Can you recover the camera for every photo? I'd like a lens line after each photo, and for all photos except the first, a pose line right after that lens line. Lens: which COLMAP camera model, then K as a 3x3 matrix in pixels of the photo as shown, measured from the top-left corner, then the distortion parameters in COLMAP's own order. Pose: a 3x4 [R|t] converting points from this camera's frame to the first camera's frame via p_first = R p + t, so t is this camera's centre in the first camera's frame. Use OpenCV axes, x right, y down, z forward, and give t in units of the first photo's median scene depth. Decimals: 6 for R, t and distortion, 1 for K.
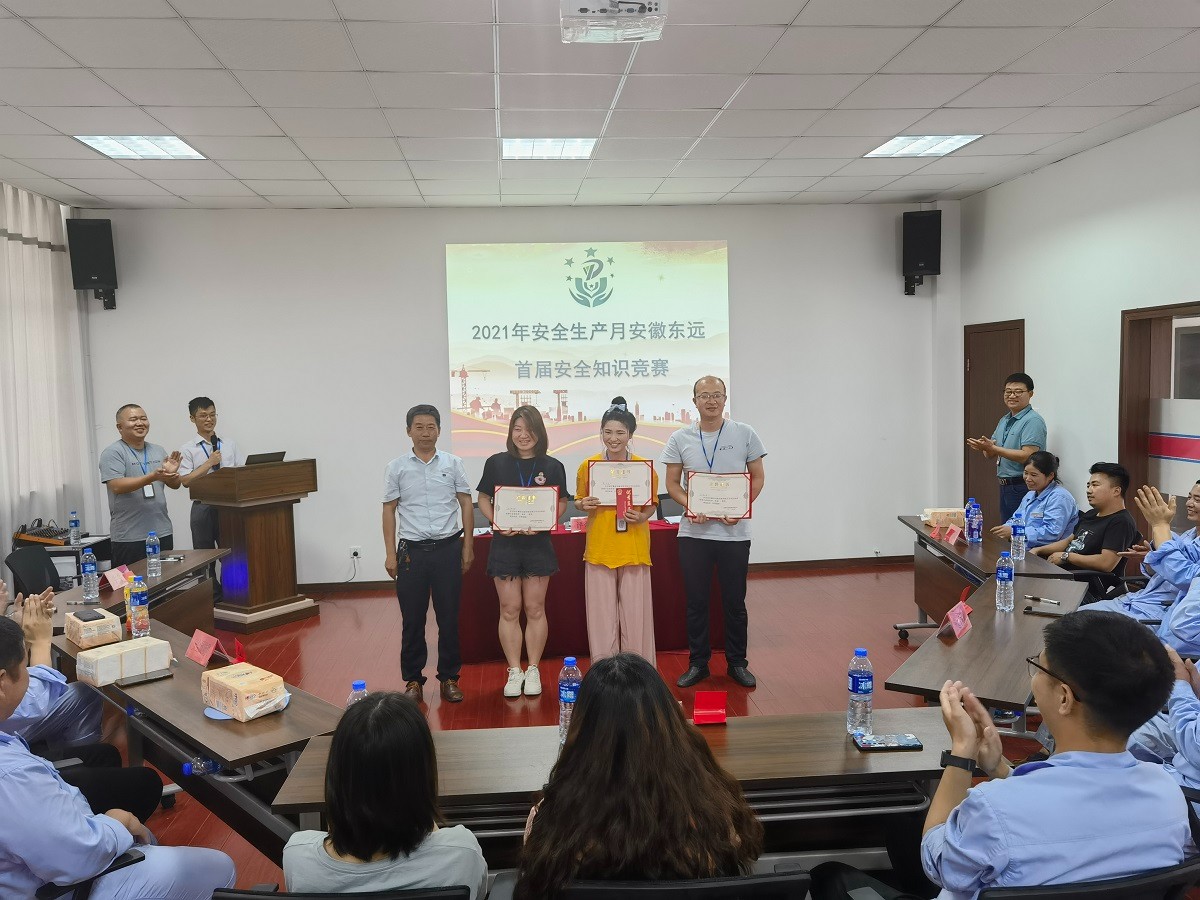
lens RADIAL K [[950.0, 0, 600.0], [0, 950.0, 450.0], [0, 0, 1]] dist [0.033007, -0.034749]
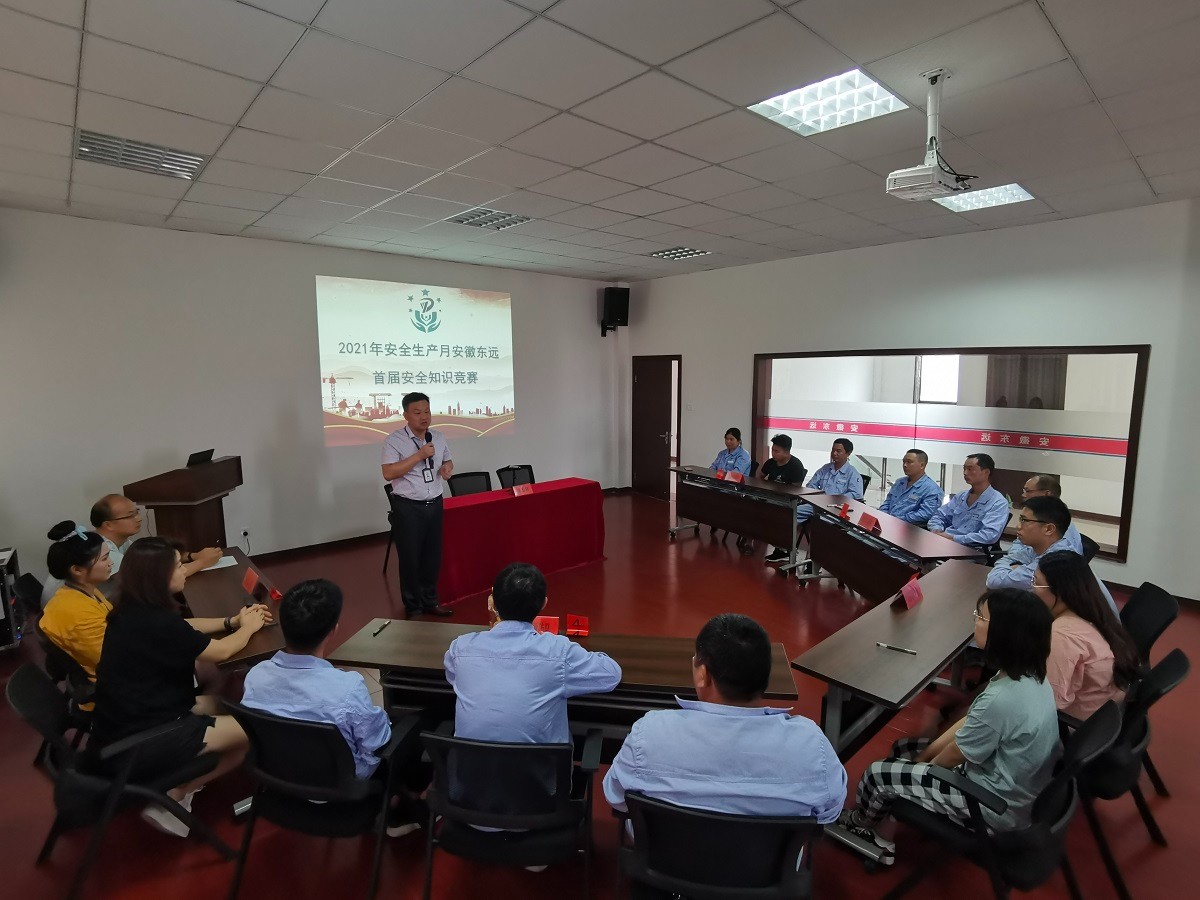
lens RADIAL K [[595.0, 0, 601.0], [0, 595.0, 465.6], [0, 0, 1]] dist [0.016651, -0.000474]
pose [[0.792499, -0.075796, 0.605145, -0.456048], [0.033233, 0.996140, 0.081246, -0.026933], [-0.608967, -0.044277, 0.791959, 0.205645]]
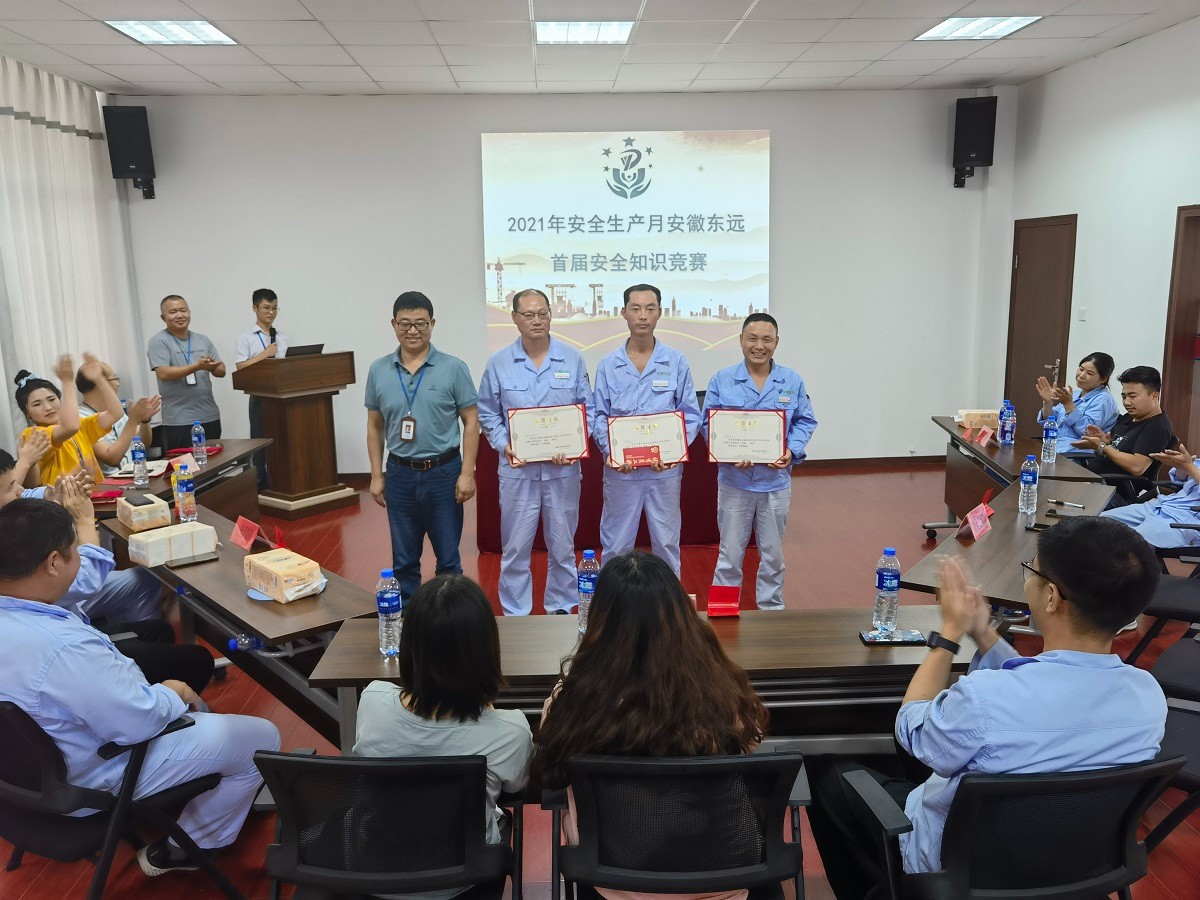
lens RADIAL K [[957.4, 0, 600.0], [0, 957.4, 450.0], [0, 0, 1]] dist [0.004730, 0.006237]
pose [[0.998932, 0.016548, -0.043131, 0.010741], [-0.011621, 0.993633, 0.112067, -0.004176], [0.044710, -0.111446, 0.992764, -0.011706]]
